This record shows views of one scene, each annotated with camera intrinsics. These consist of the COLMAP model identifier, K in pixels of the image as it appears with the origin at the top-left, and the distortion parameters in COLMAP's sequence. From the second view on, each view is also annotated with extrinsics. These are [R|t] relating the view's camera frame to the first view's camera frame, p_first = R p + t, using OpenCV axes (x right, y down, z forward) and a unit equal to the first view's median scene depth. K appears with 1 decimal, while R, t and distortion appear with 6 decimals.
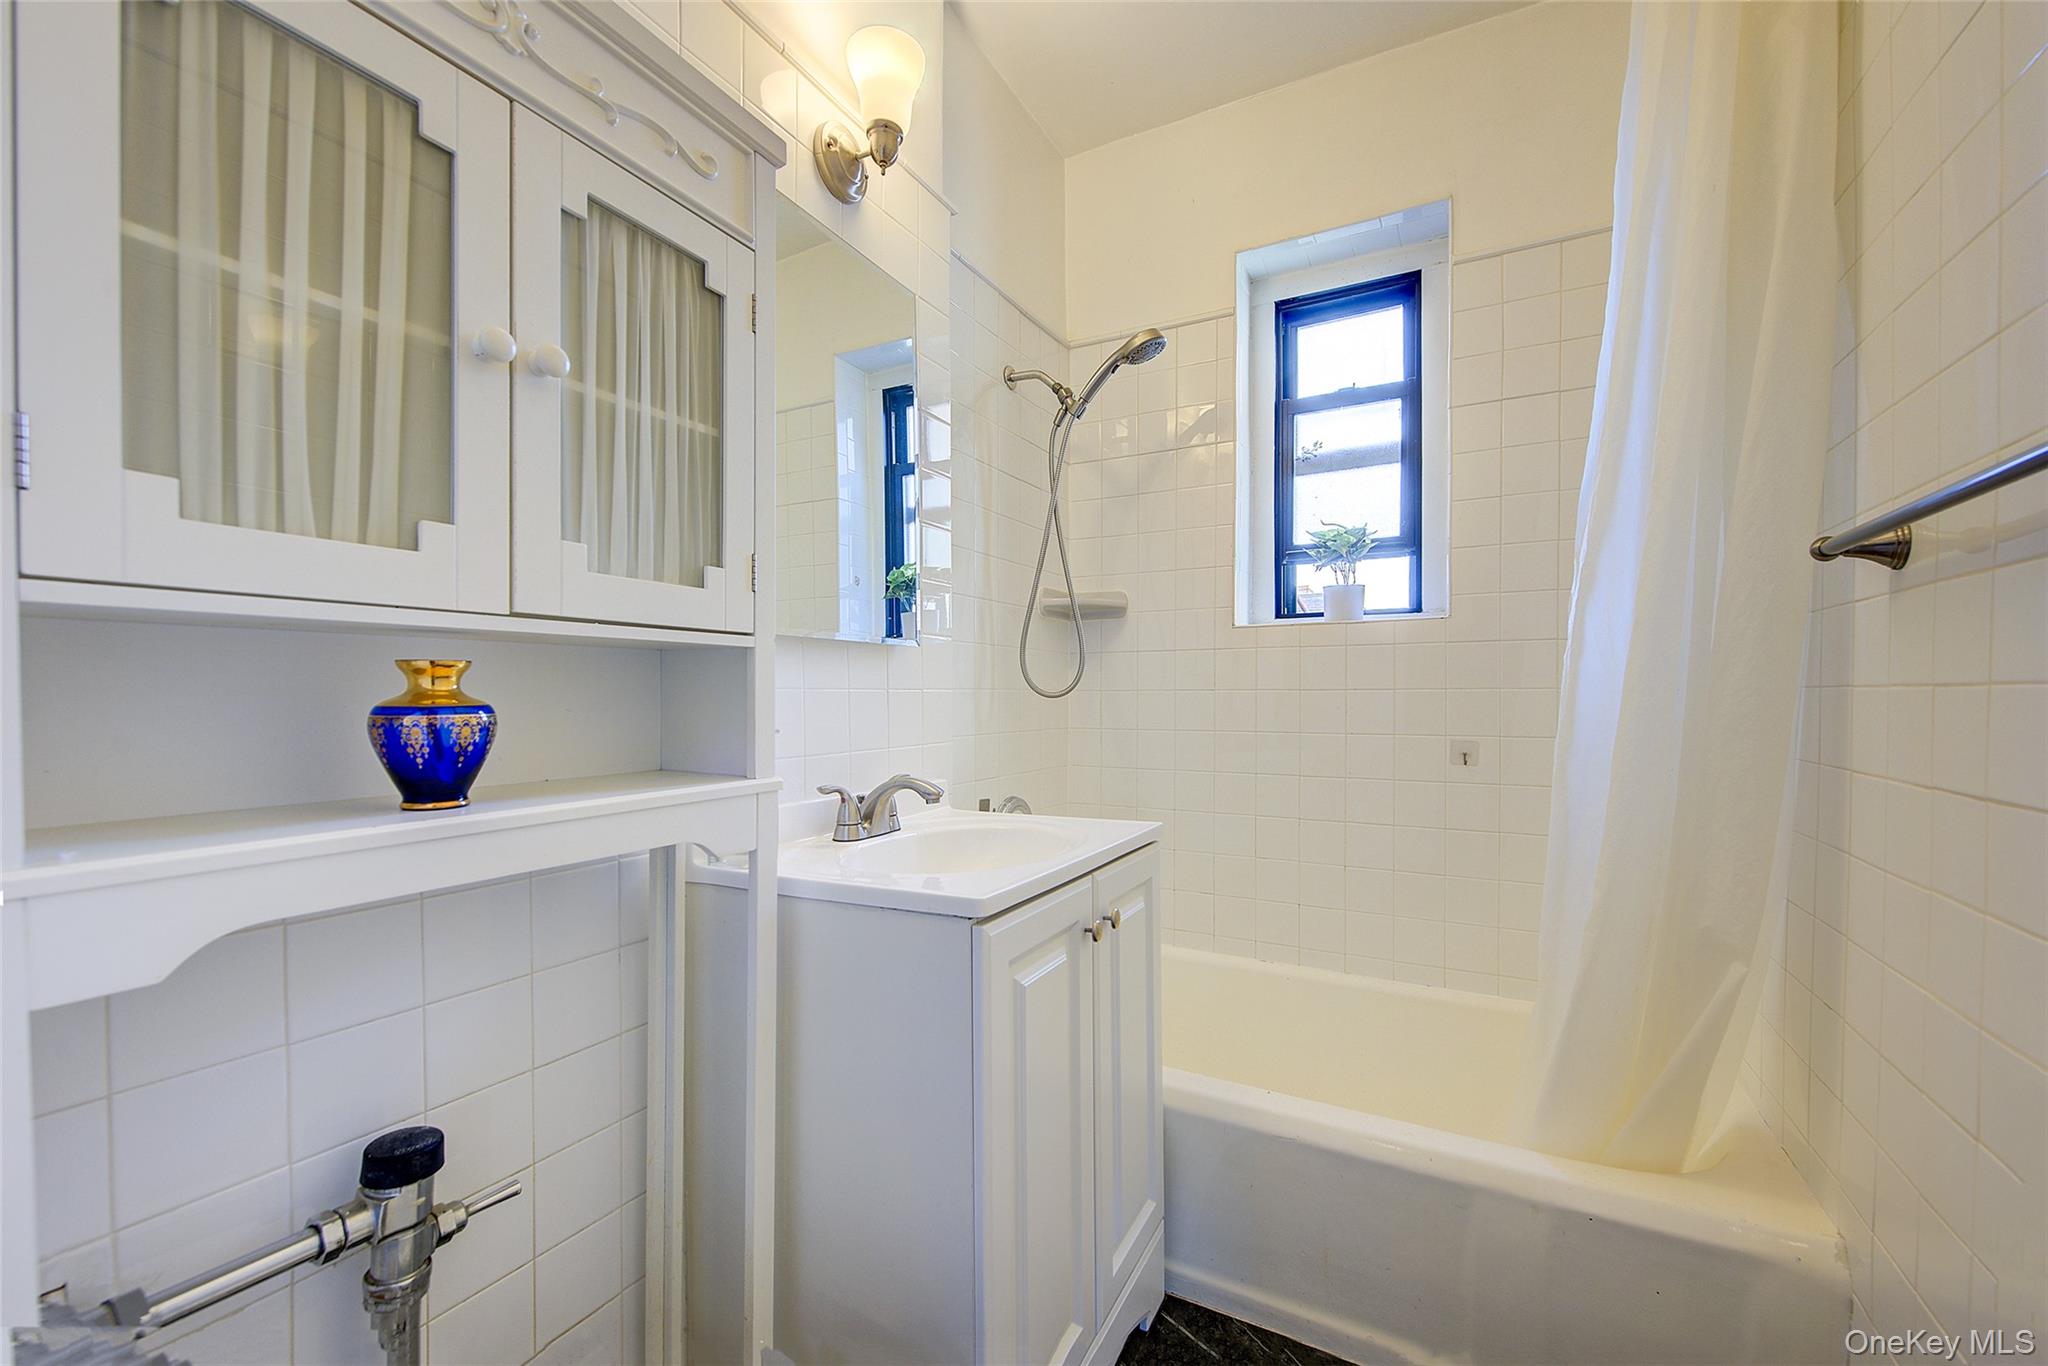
lens RADIAL K [[832.0, 0, 1010.6], [0, 832.0, 709.6], [0, 0, 1]] dist [0.001552, -0.001650]
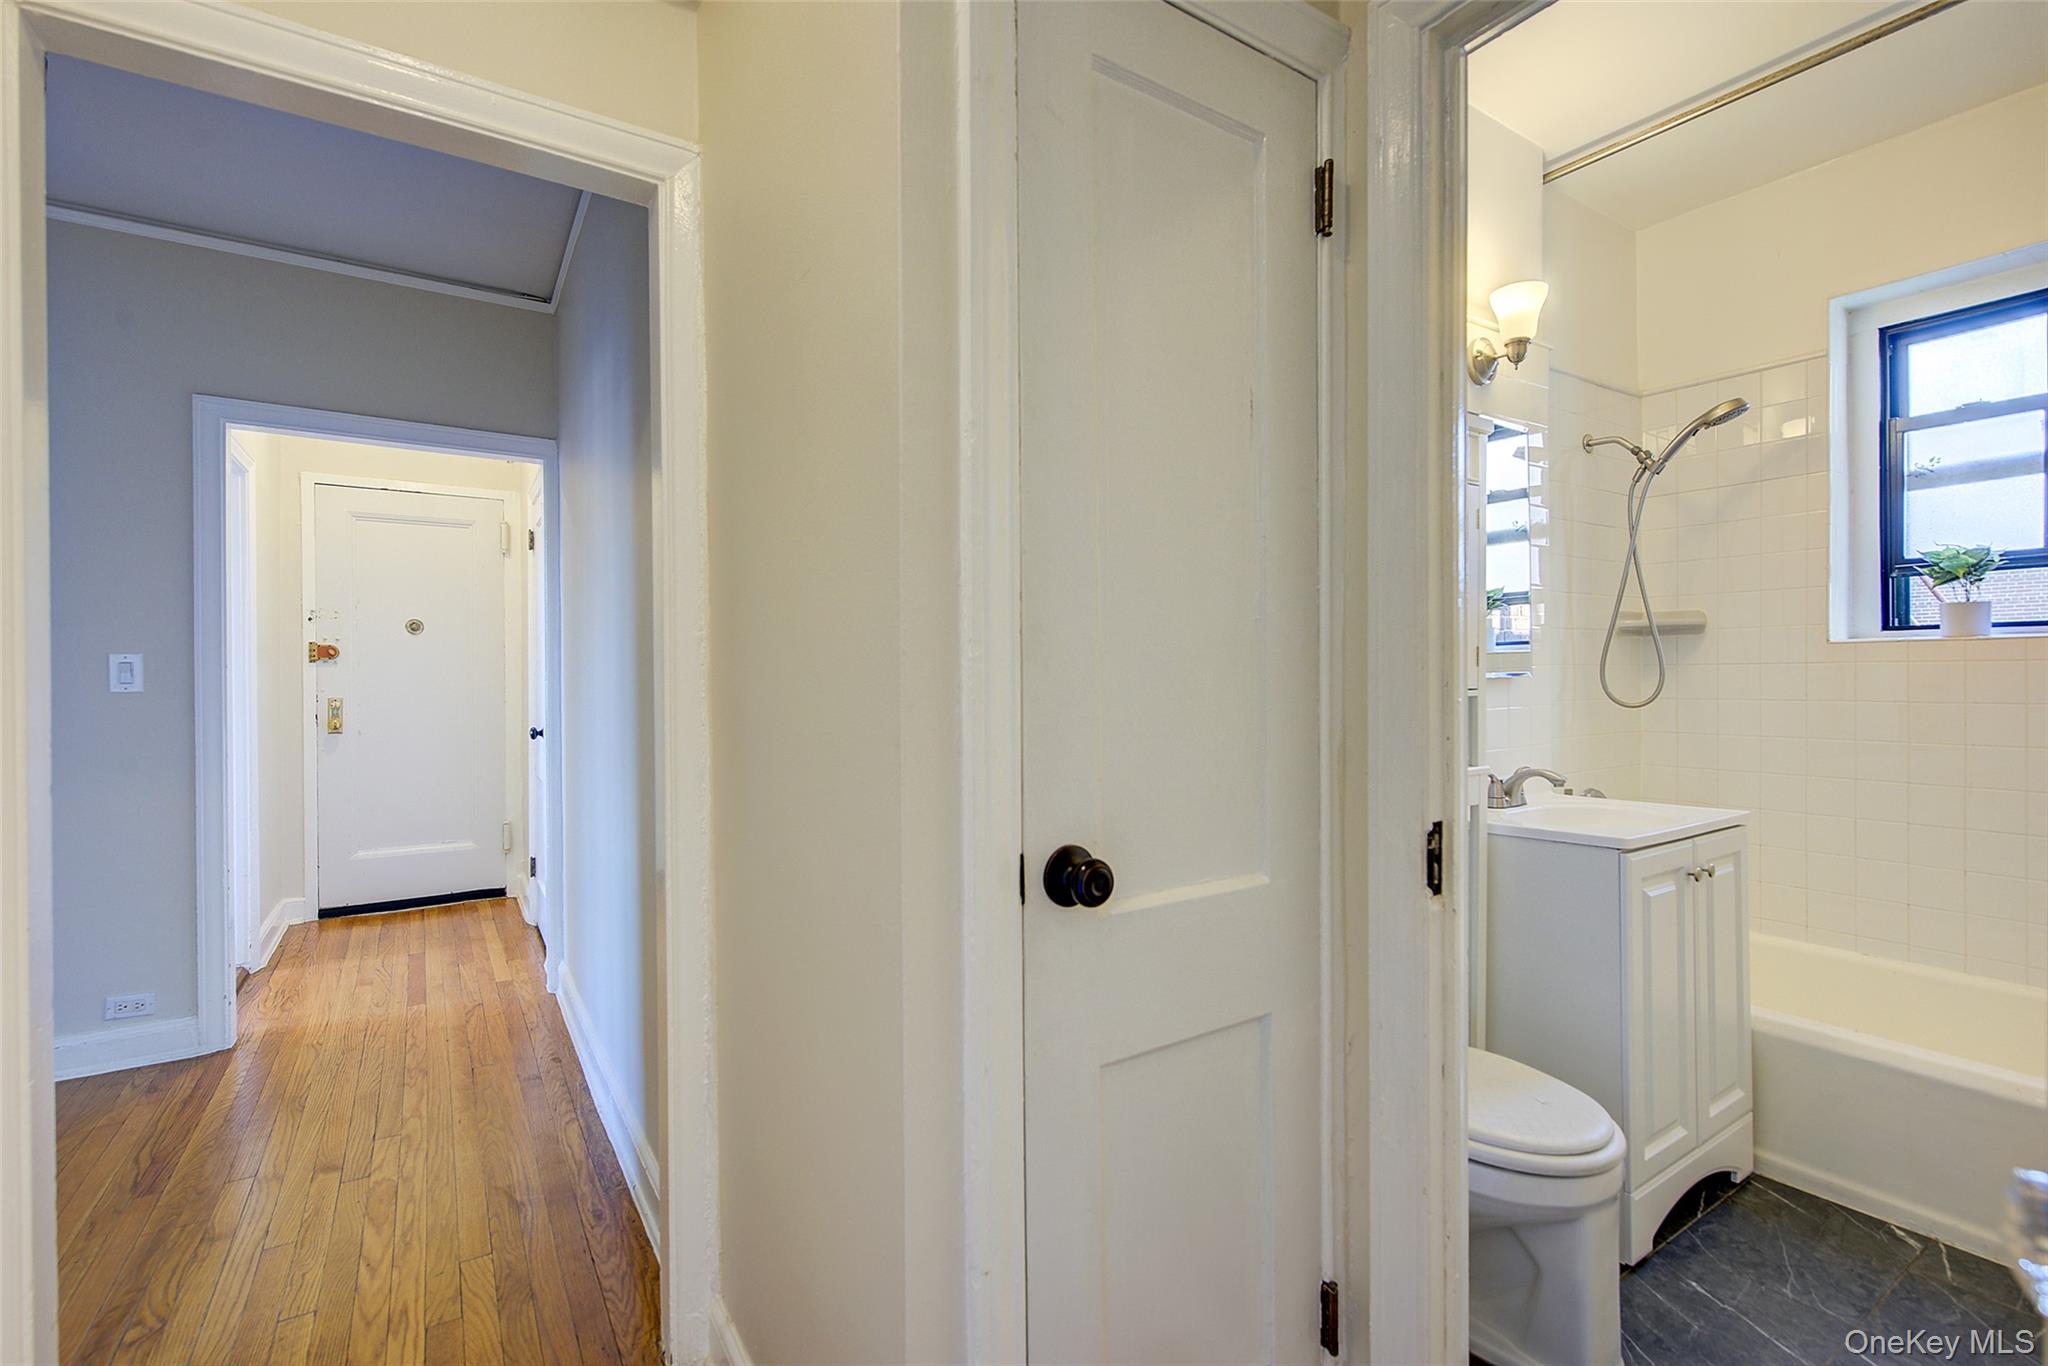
lens RADIAL K [[892.1, 0, 1023.7], [0, 892.1, 679.9], [0, 0, 1]] dist [-0.008187, 0.000723]
pose [[0.879217, -0.002830, -0.476413, -0.168542], [-0.001388, 0.999963, -0.008502, -0.062330], [0.476419, 0.008136, 0.879181, -0.834213]]
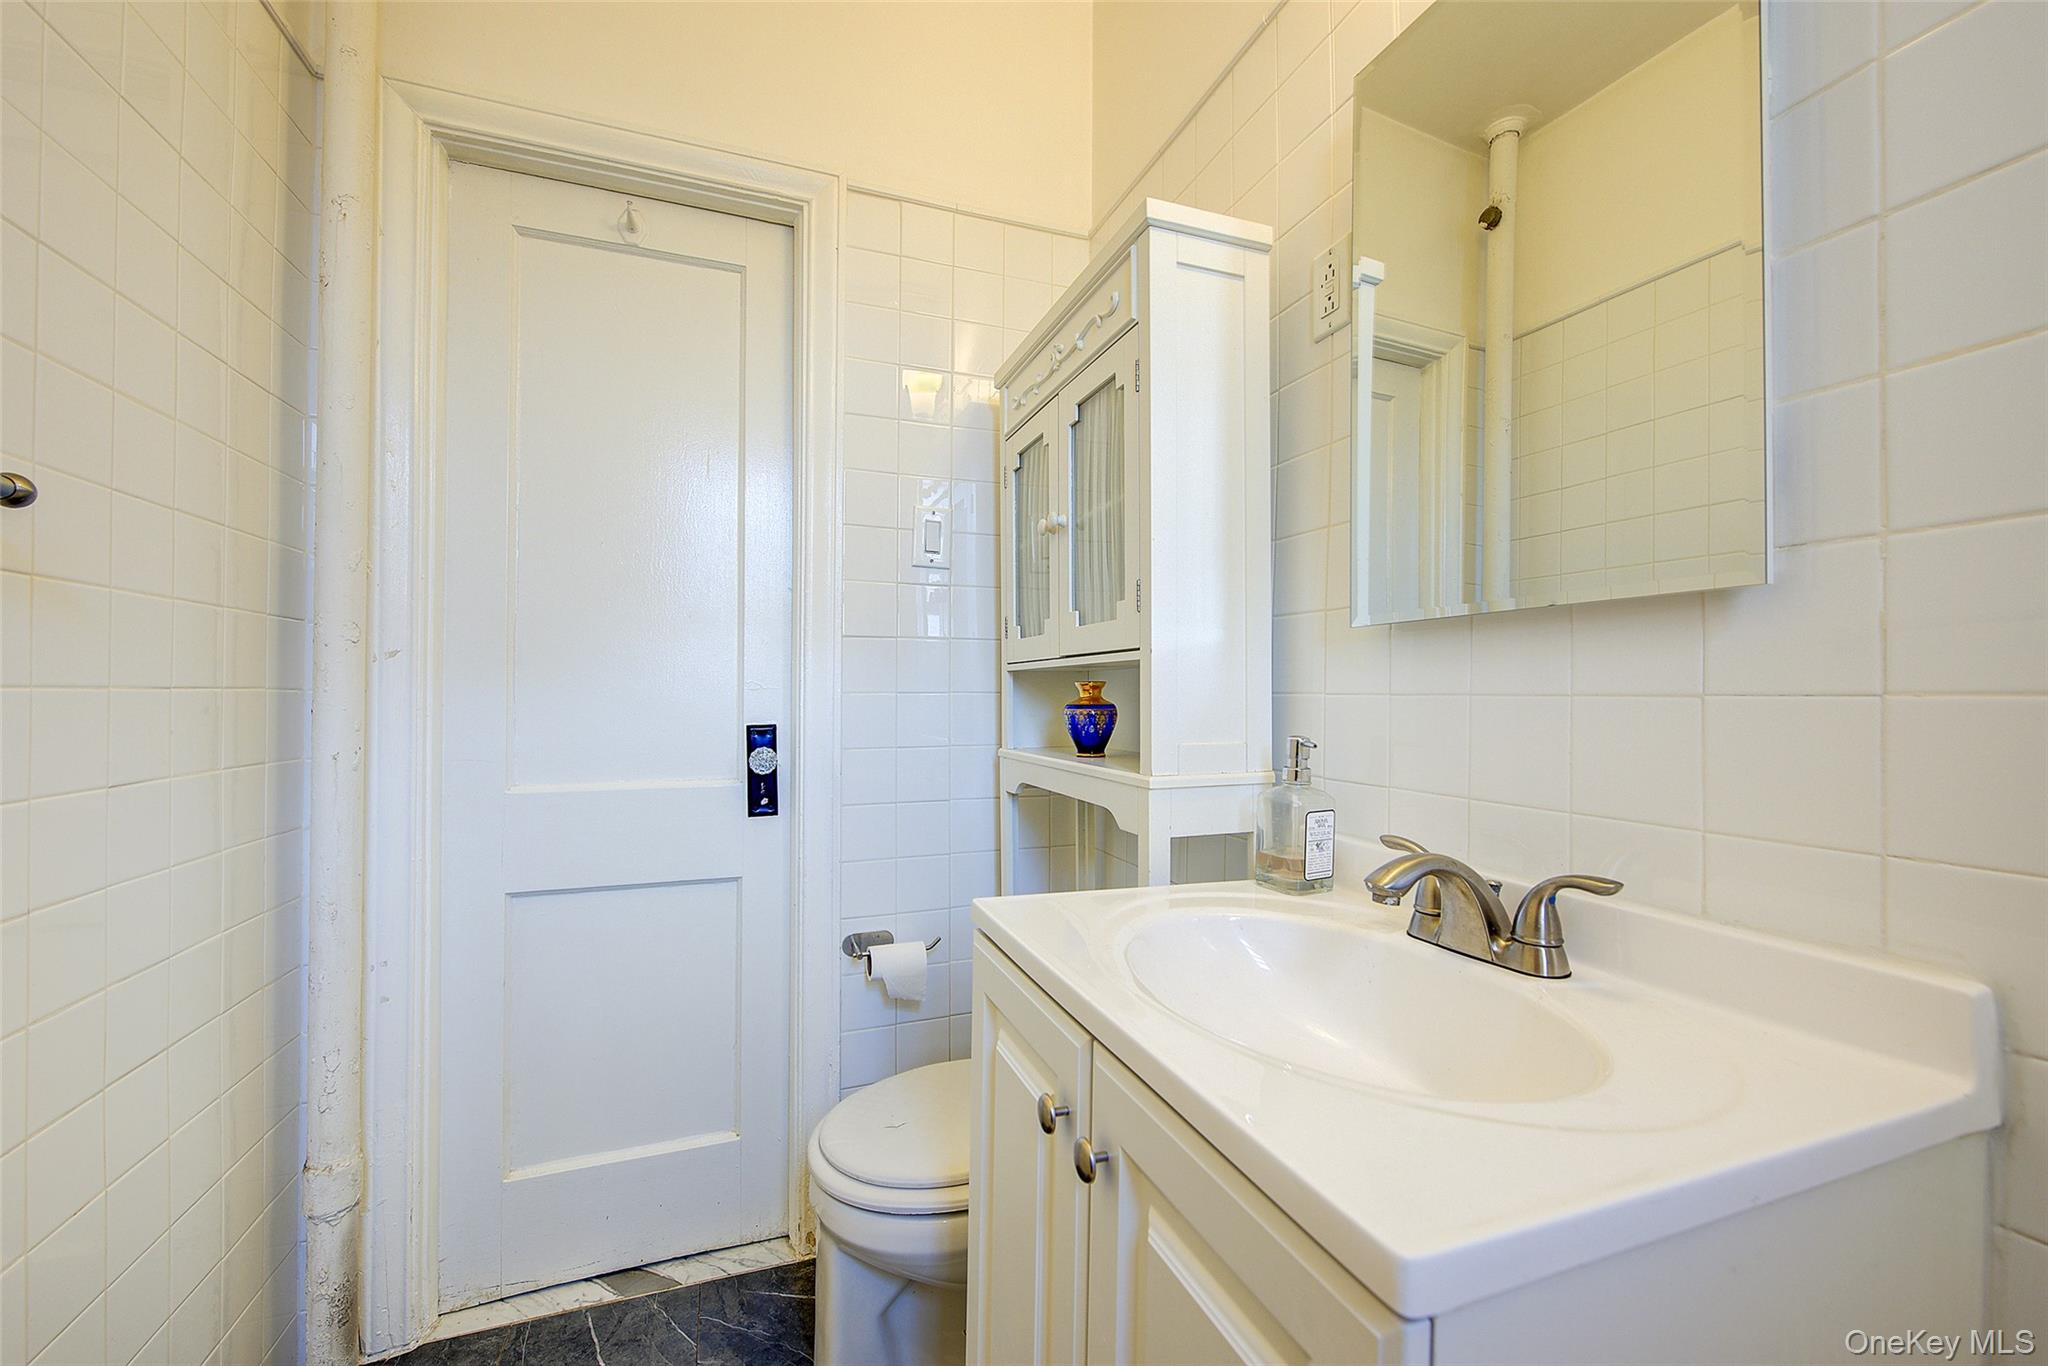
lens RADIAL K [[832.0, 0, 1024.7], [0, 832.0, 686.1], [0, 0, 1]] dist [0.001552, -0.001650]
pose [[-0.655198, -0.005519, -0.755437, 0.422289], [-0.012719, 0.999912, 0.003726, -0.025102], [0.755350, 0.012049, -0.655211, 1.025494]]
